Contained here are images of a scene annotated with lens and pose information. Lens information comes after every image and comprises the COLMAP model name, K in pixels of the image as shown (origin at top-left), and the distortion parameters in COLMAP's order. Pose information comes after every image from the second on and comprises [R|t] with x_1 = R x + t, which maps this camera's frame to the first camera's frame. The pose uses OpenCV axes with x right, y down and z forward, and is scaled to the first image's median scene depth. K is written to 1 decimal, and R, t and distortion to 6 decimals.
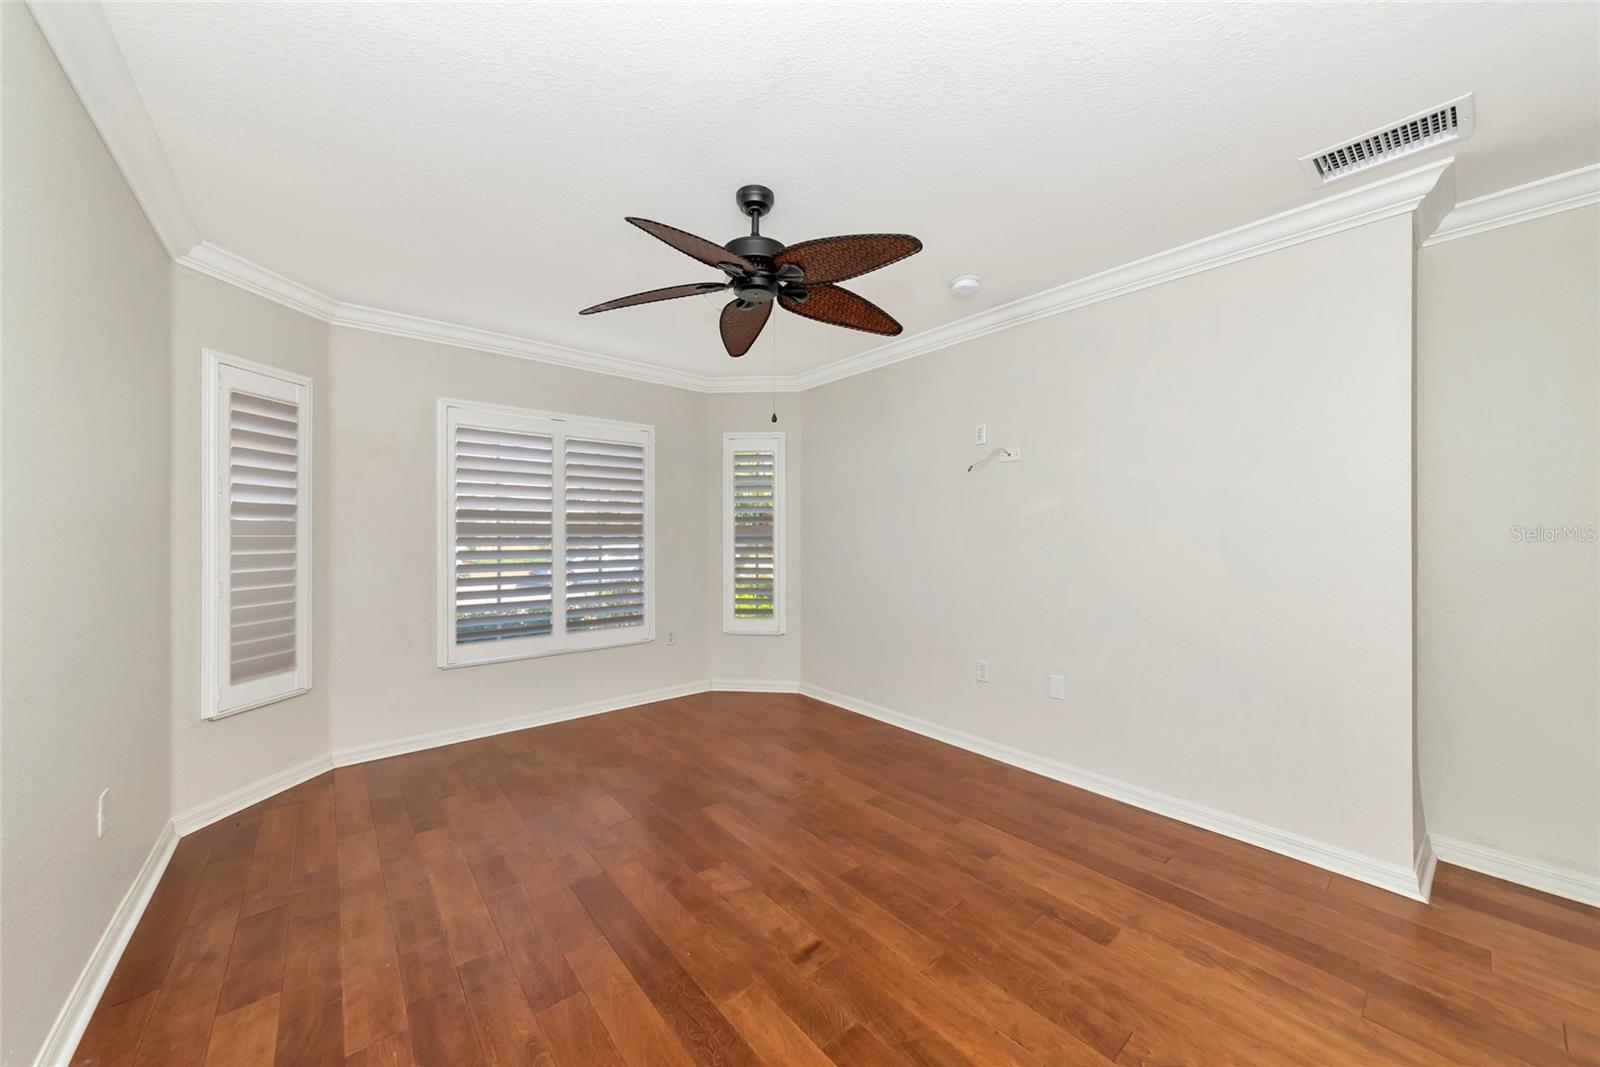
lens RADIAL K [[561.8, 0, 800.0], [0, 561.8, 533.5], [0, 0, 1]] dist [0.007747, 0.000127]
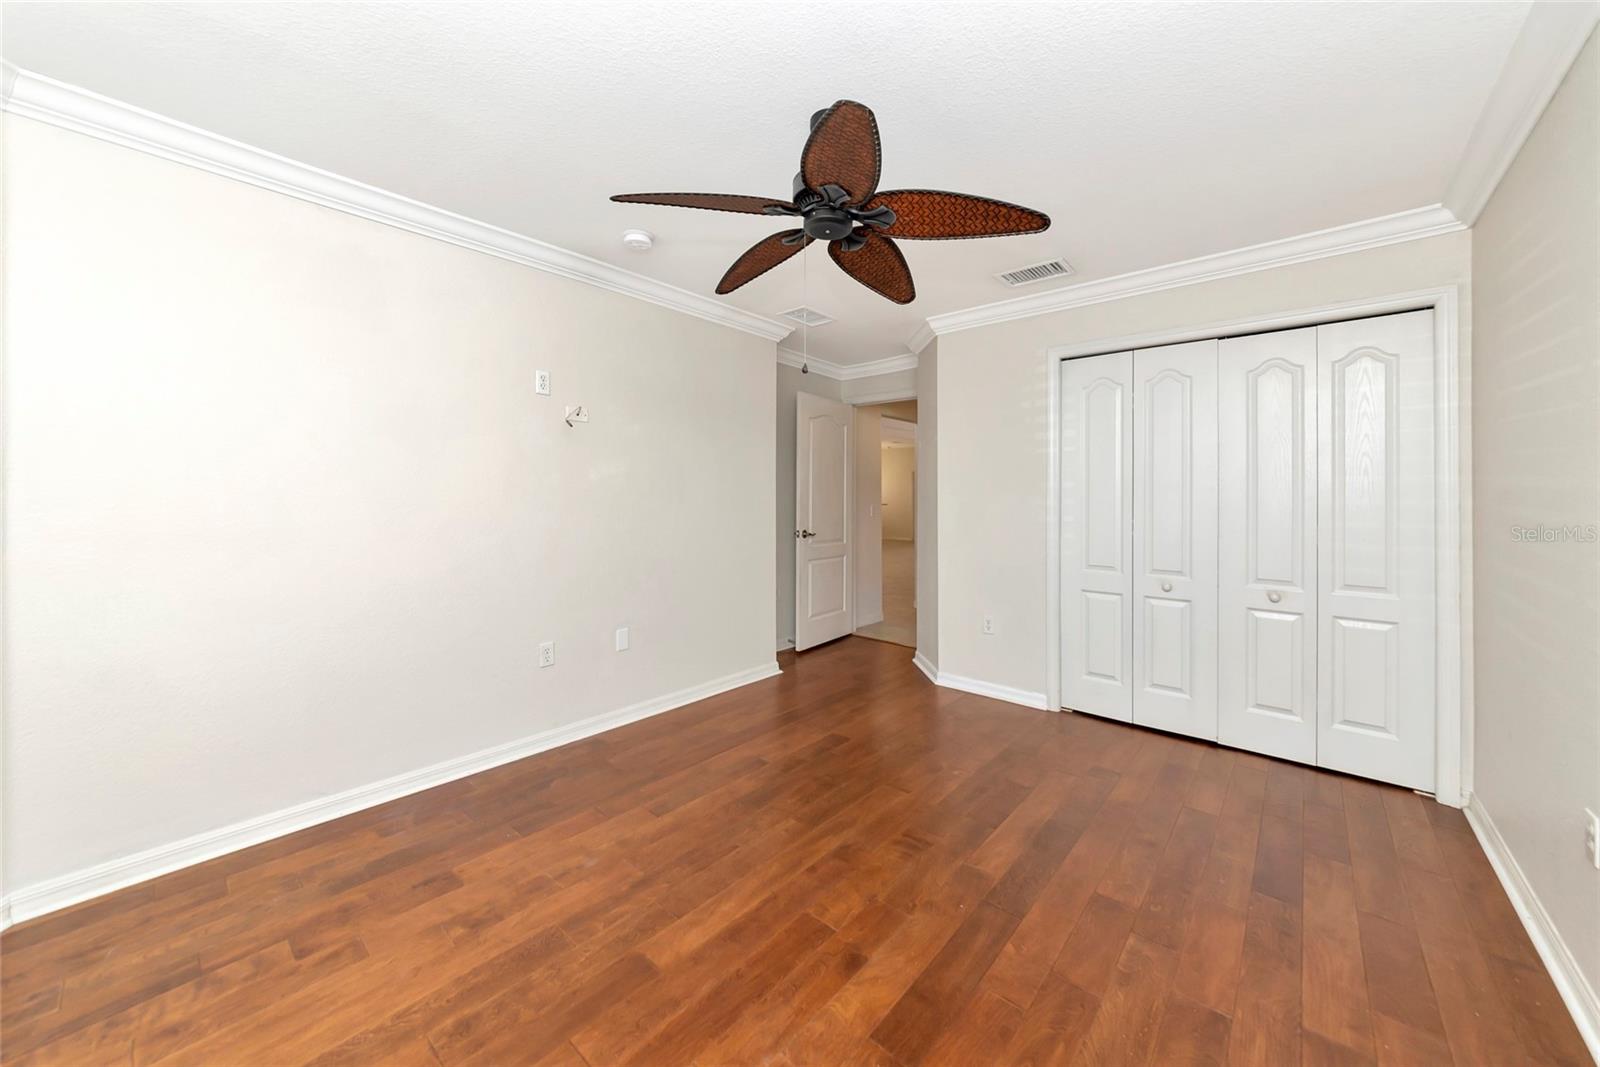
lens RADIAL K [[577.4, 0, 795.5], [0, 577.4, 493.6], [0, 0, 1]] dist [0.018031, -0.000012]
pose [[-0.141807, 0.011330, 0.989829, -0.882699], [-0.009329, 0.999875, -0.012782, 0.002791], [-0.989850, -0.011047, -0.141684, 1.052302]]
